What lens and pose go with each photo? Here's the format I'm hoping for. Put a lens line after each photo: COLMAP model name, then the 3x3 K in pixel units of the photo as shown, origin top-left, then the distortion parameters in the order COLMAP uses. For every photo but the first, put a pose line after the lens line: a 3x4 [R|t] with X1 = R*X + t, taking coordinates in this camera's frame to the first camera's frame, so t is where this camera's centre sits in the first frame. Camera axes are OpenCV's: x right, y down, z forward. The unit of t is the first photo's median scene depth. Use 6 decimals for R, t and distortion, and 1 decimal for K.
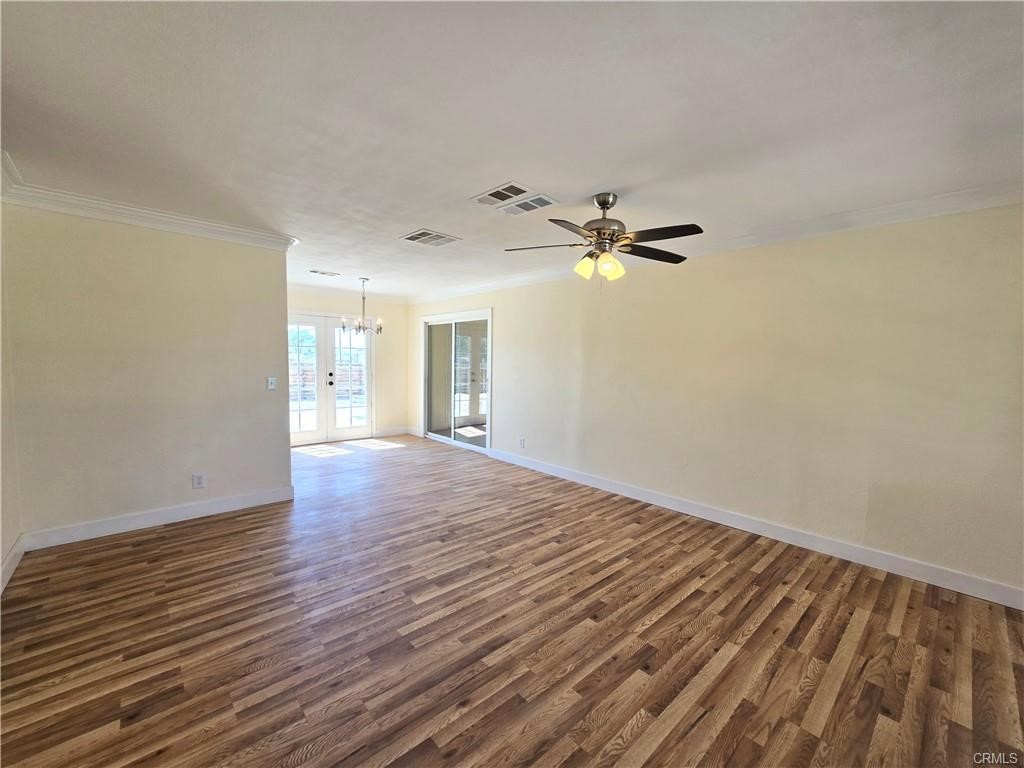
lens RADIAL K [[418.6, 0, 512.5], [0, 418.6, 392.1], [0, 0, 1]] dist [0.001171, 0.001766]
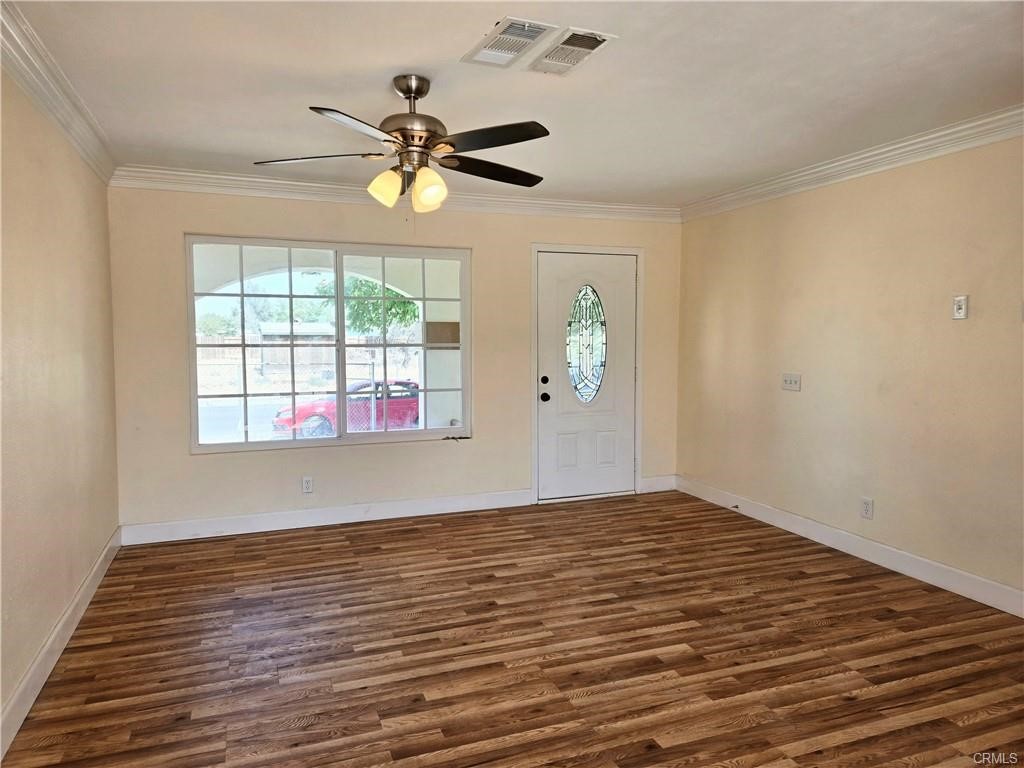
lens RADIAL K [[689.4, 0, 511.5], [0, 689.4, 384.9], [0, 0, 1]] dist [0.061371, -0.042755]
pose [[-0.932457, -0.045847, 0.358359, -0.347131], [0.008371, 0.988907, 0.148298, -0.169305], [-0.361183, 0.141281, -0.921730, 2.116540]]
